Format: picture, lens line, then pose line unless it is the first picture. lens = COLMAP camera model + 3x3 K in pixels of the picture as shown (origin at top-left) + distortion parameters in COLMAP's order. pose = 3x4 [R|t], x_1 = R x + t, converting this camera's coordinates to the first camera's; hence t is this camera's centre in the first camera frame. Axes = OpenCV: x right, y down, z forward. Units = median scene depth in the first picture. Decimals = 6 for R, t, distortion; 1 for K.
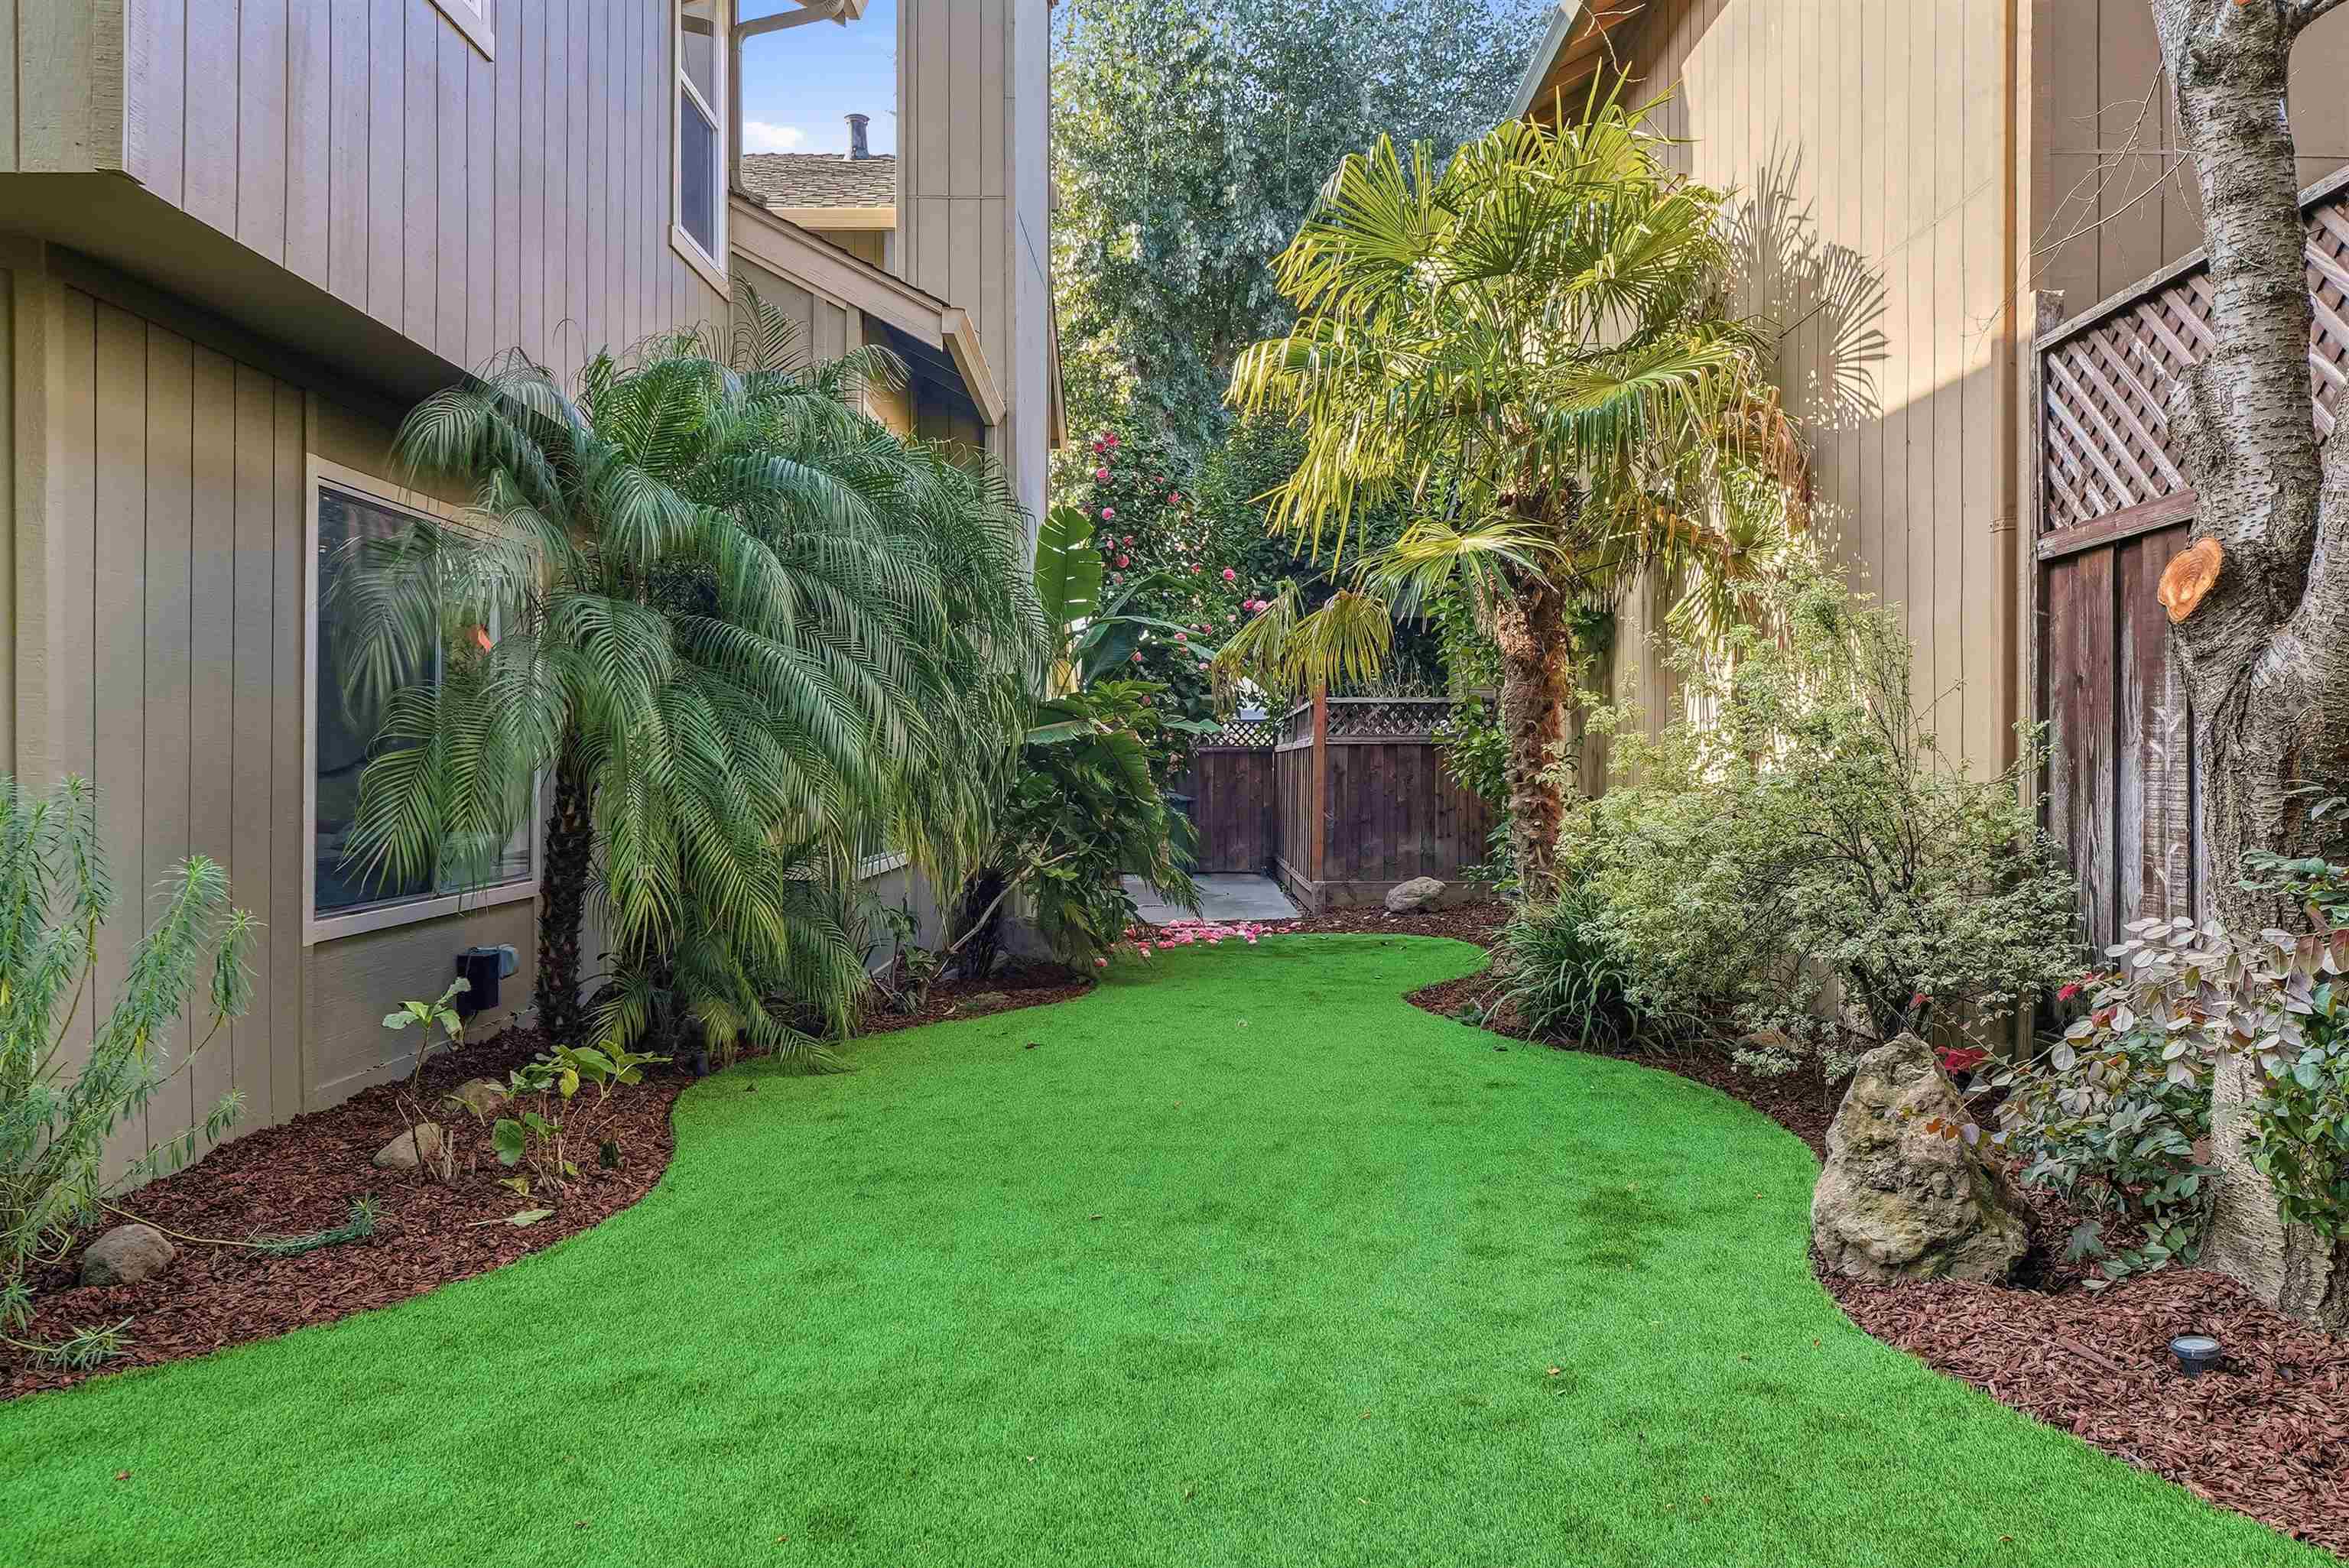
lens RADIAL K [[1564.0, 0, 1185.2], [0, 1564.0, 773.3], [0, 0, 1]] dist [0.002191, 0.002537]
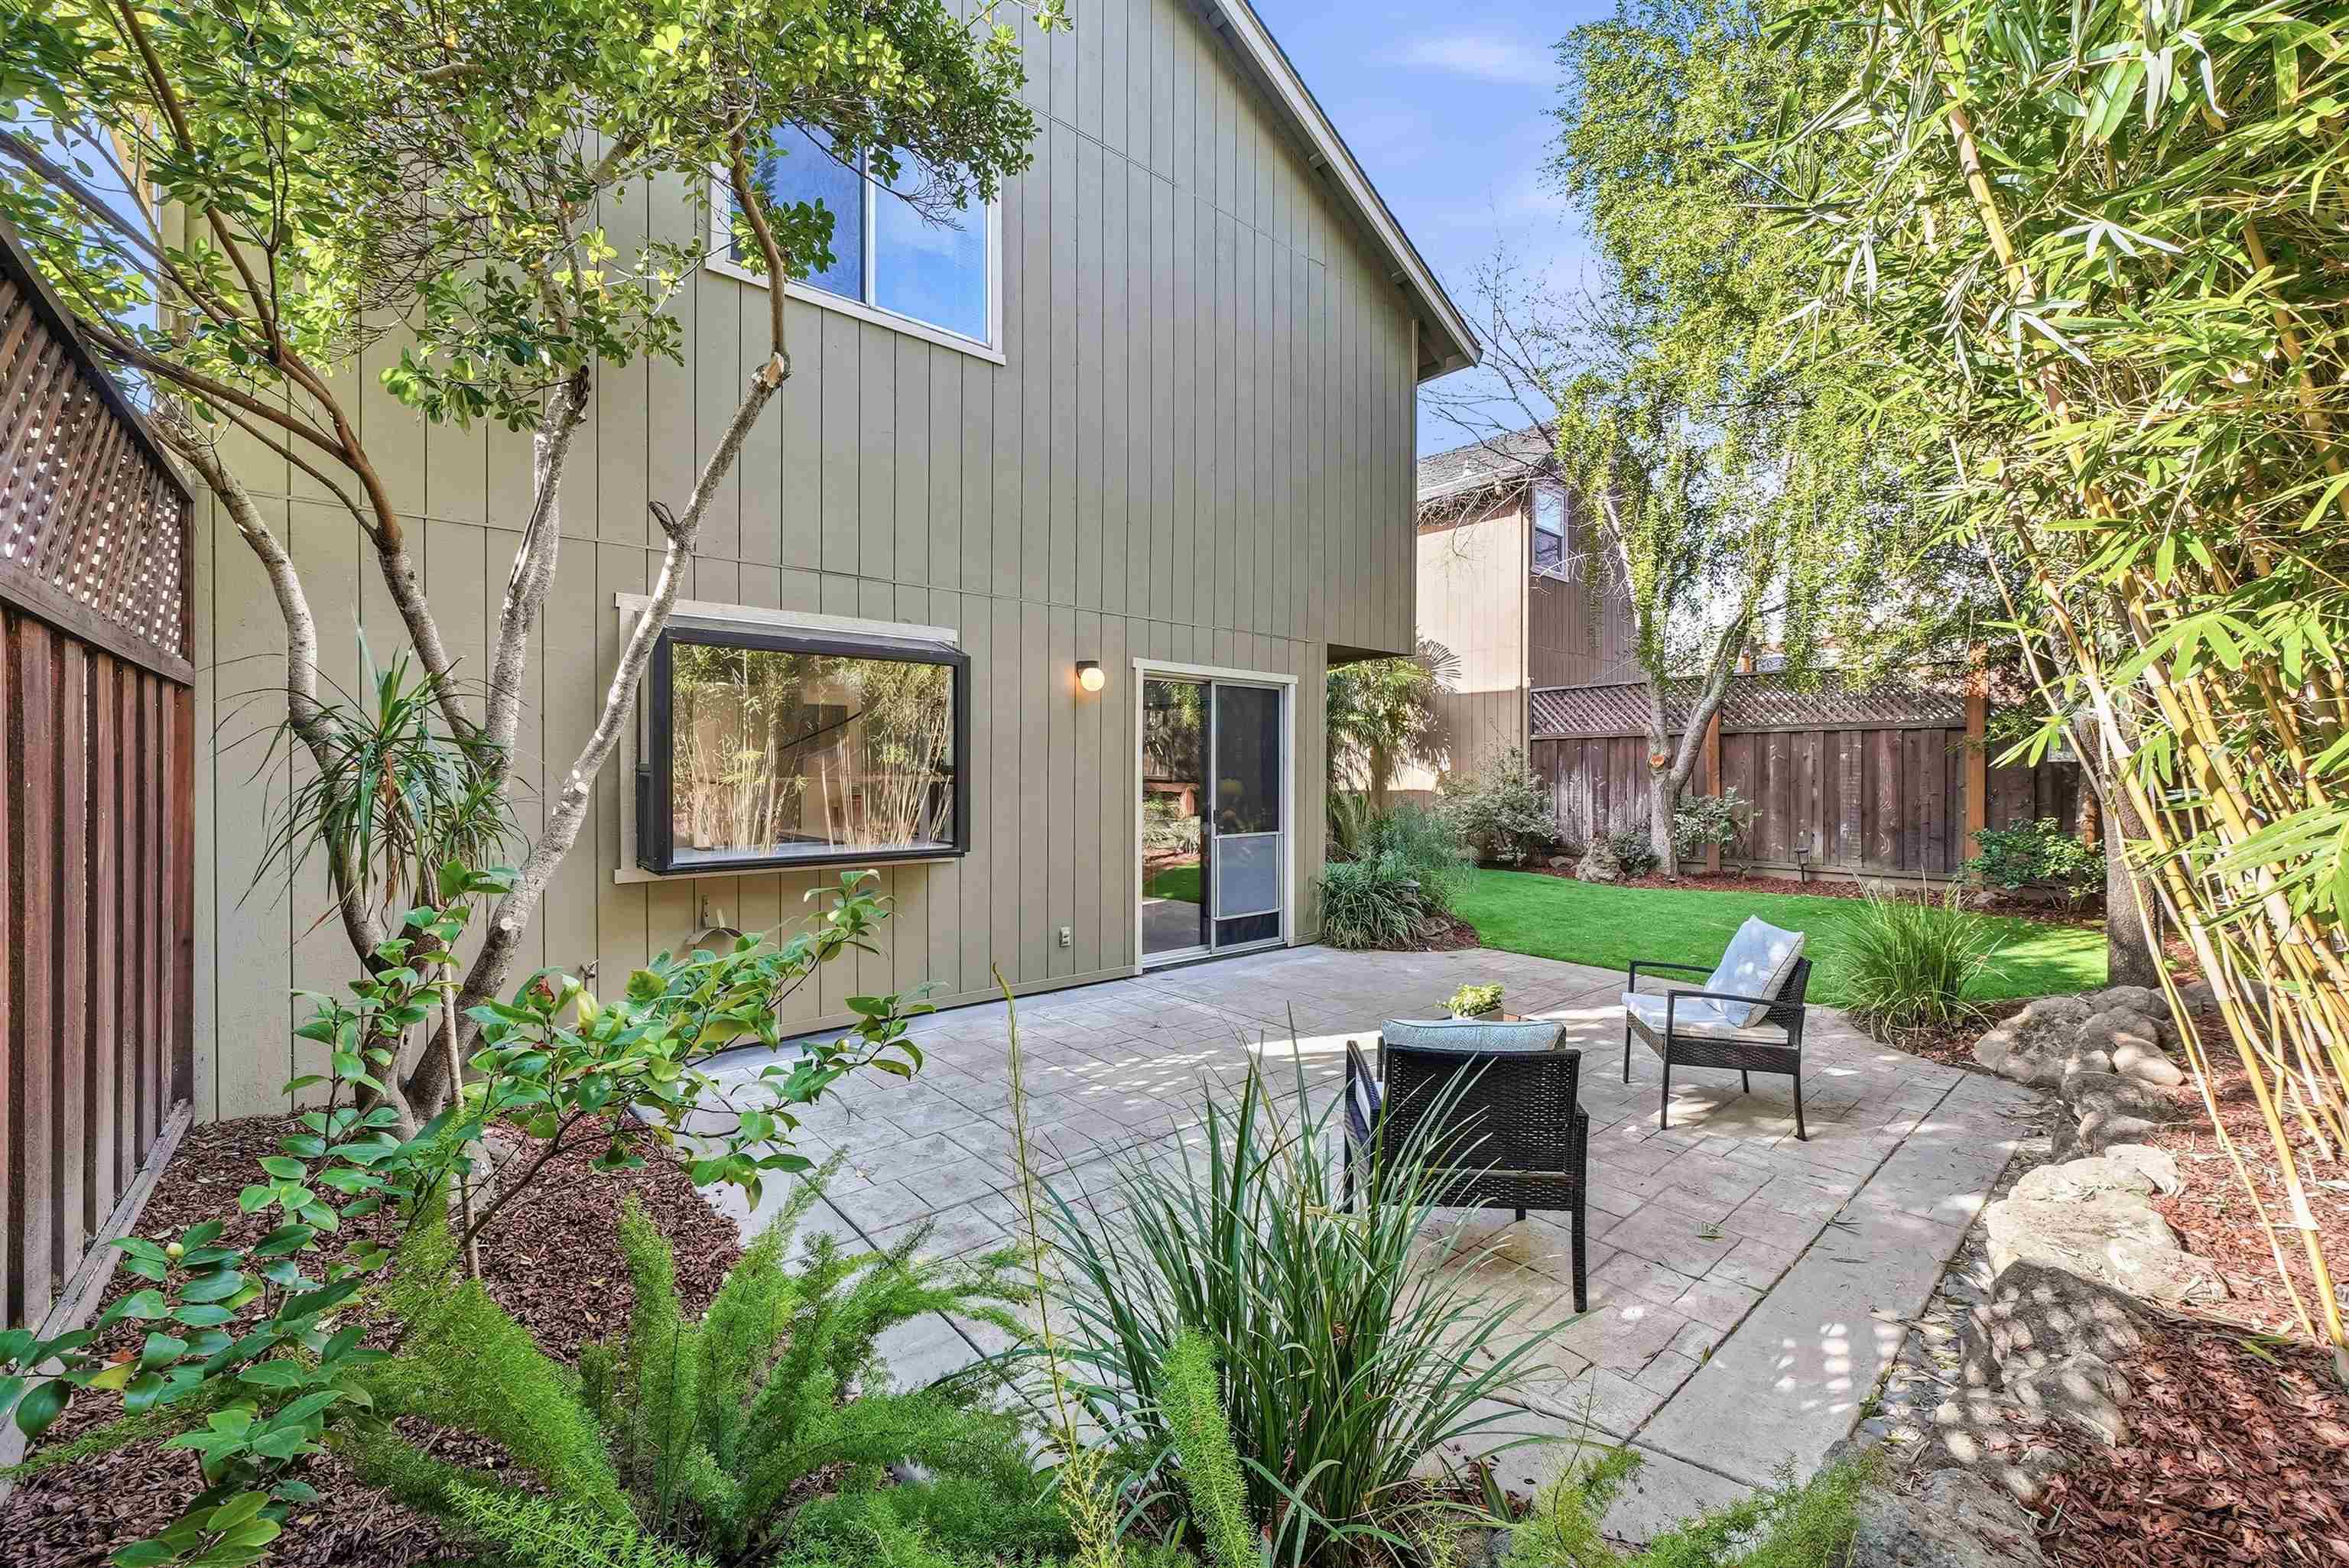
lens RADIAL K [[924.8, 0, 1189.2], [0, 924.8, 772.9], [0, 0, 1]] dist [-0.004291, 0.000044]
pose [[0.755962, -0.001982, 0.654612, -1.828781], [0.000230, 0.999996, 0.002761, -0.049416], [-0.654615, -0.001937, 0.755960, -0.322841]]
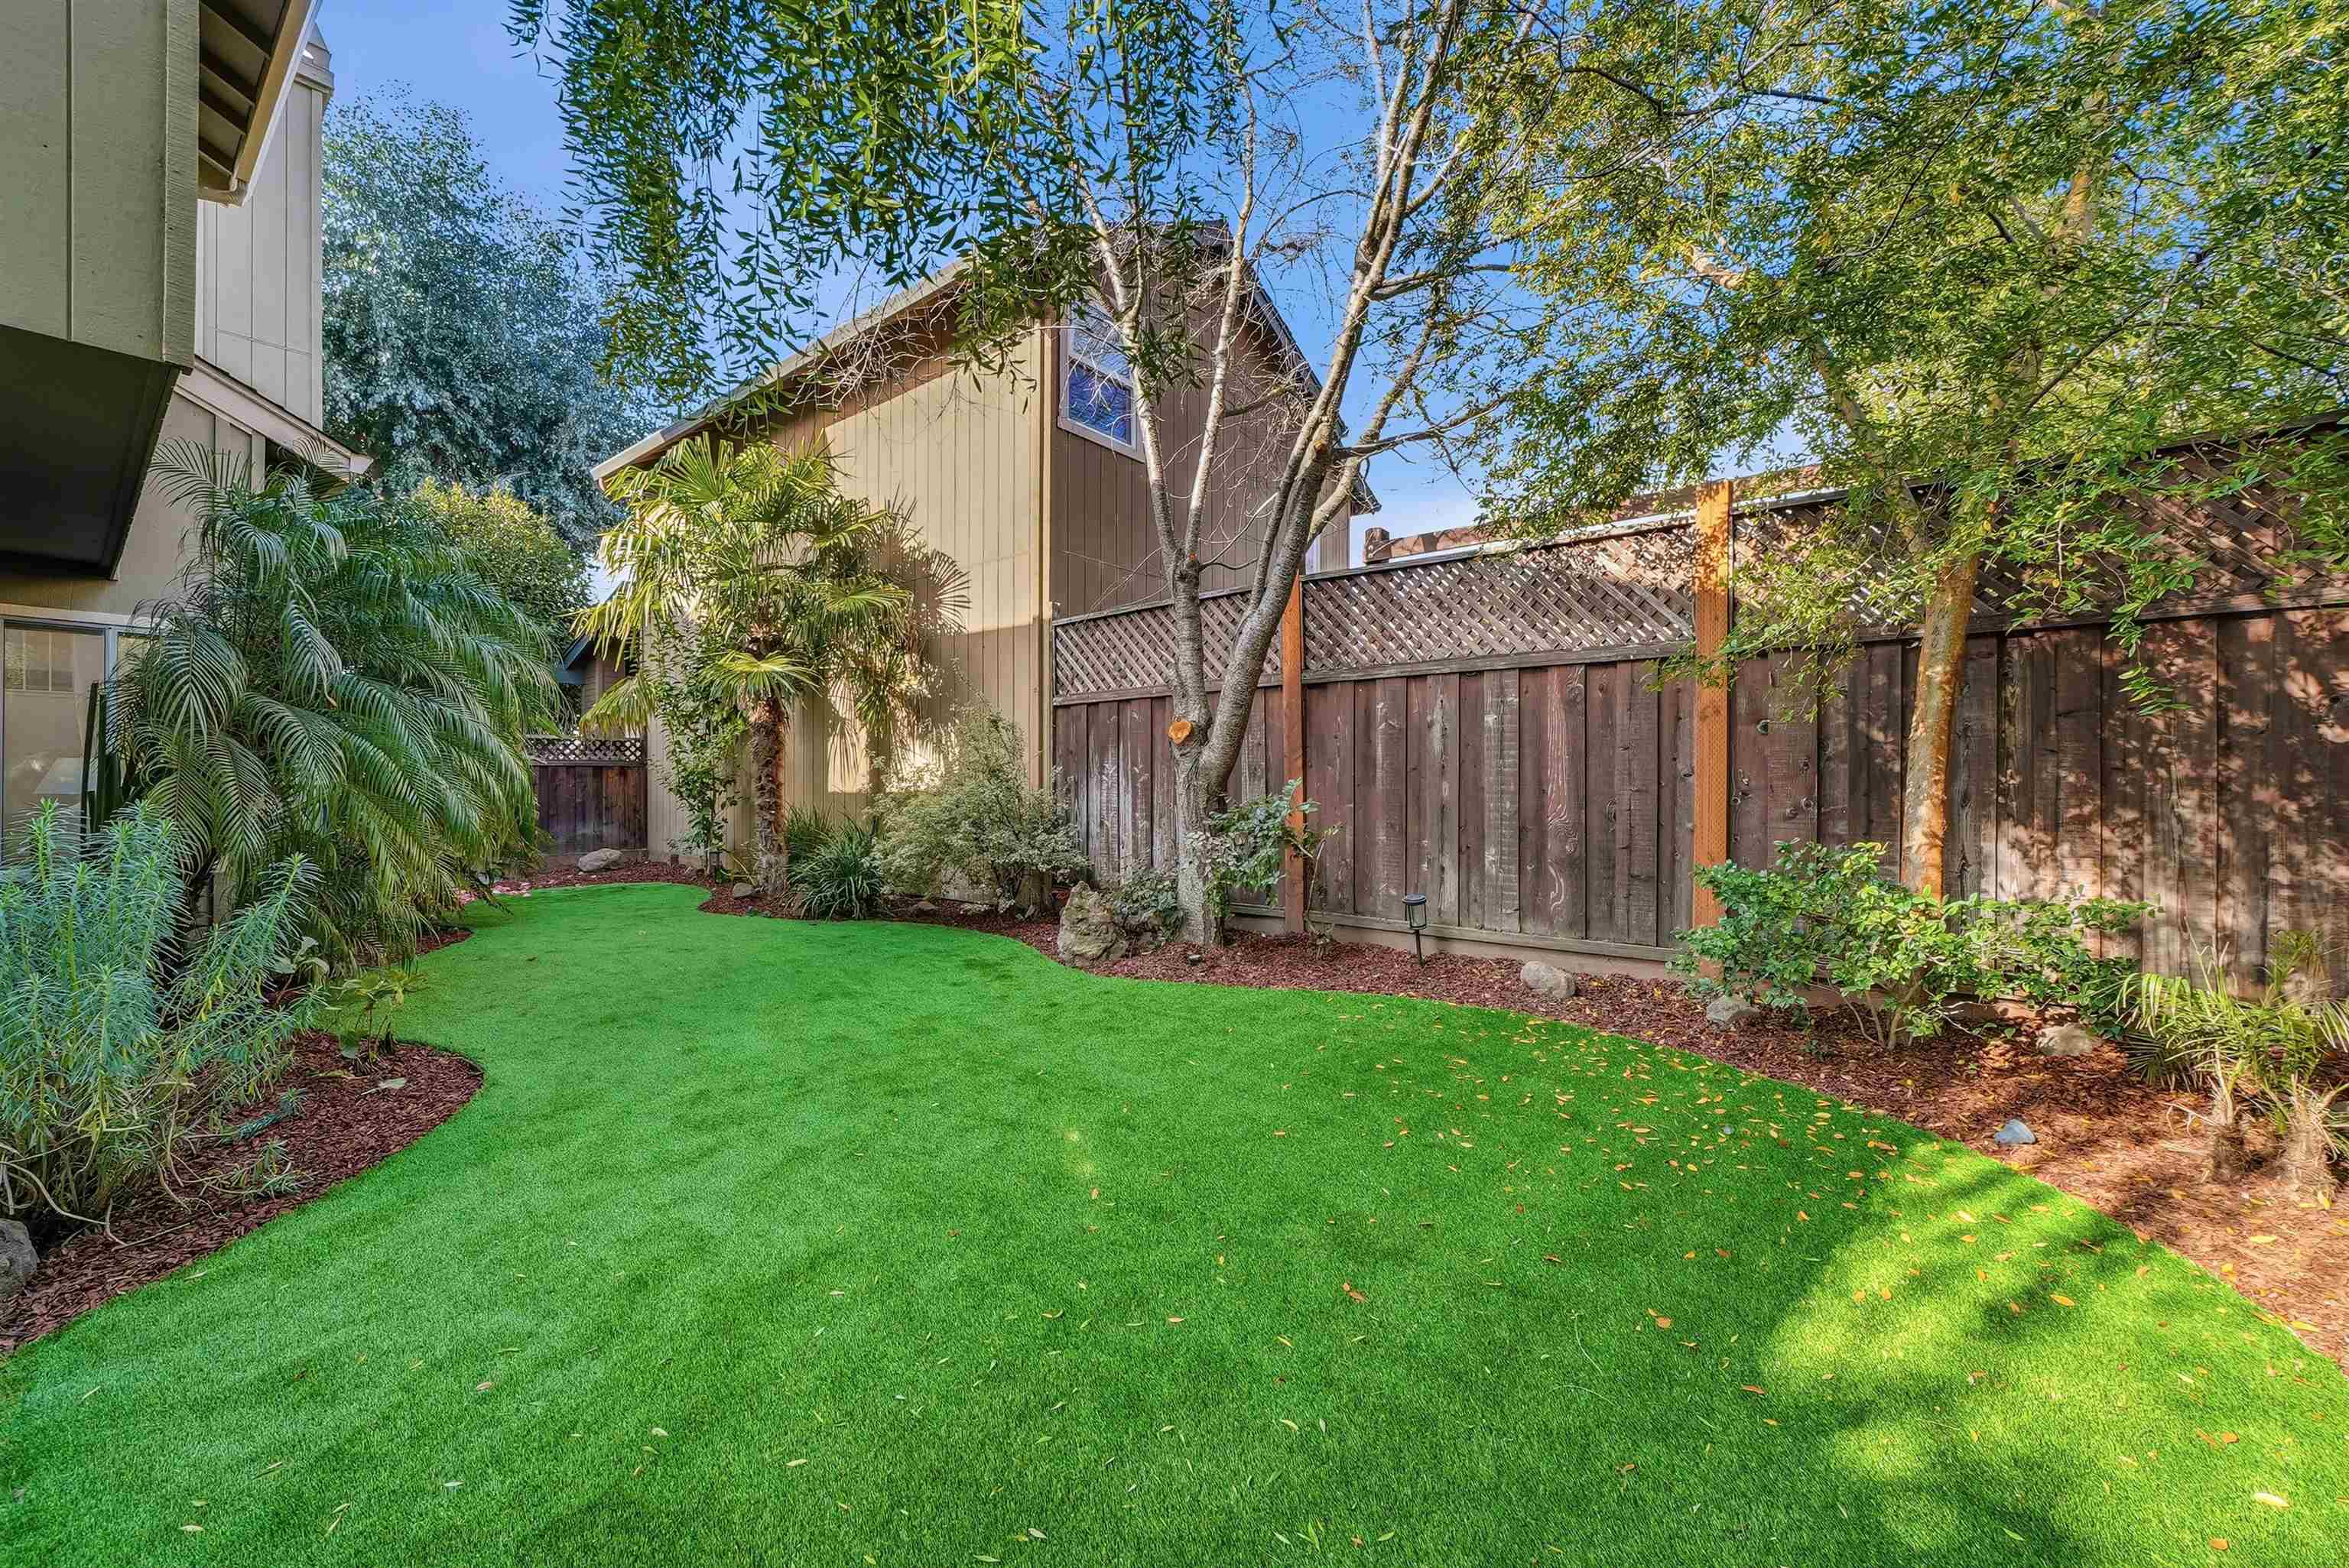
lens RADIAL K [[924.8, 0, 1173.3], [0, 924.8, 781.1], [0, 0, 1]] dist [-0.004291, 0.000044]
pose [[0.637027, -0.001093, 0.770841, -0.503126], [-0.000142, 0.999999, 0.001535, -0.011761], [-0.770841, -0.001088, 0.637026, -0.134099]]
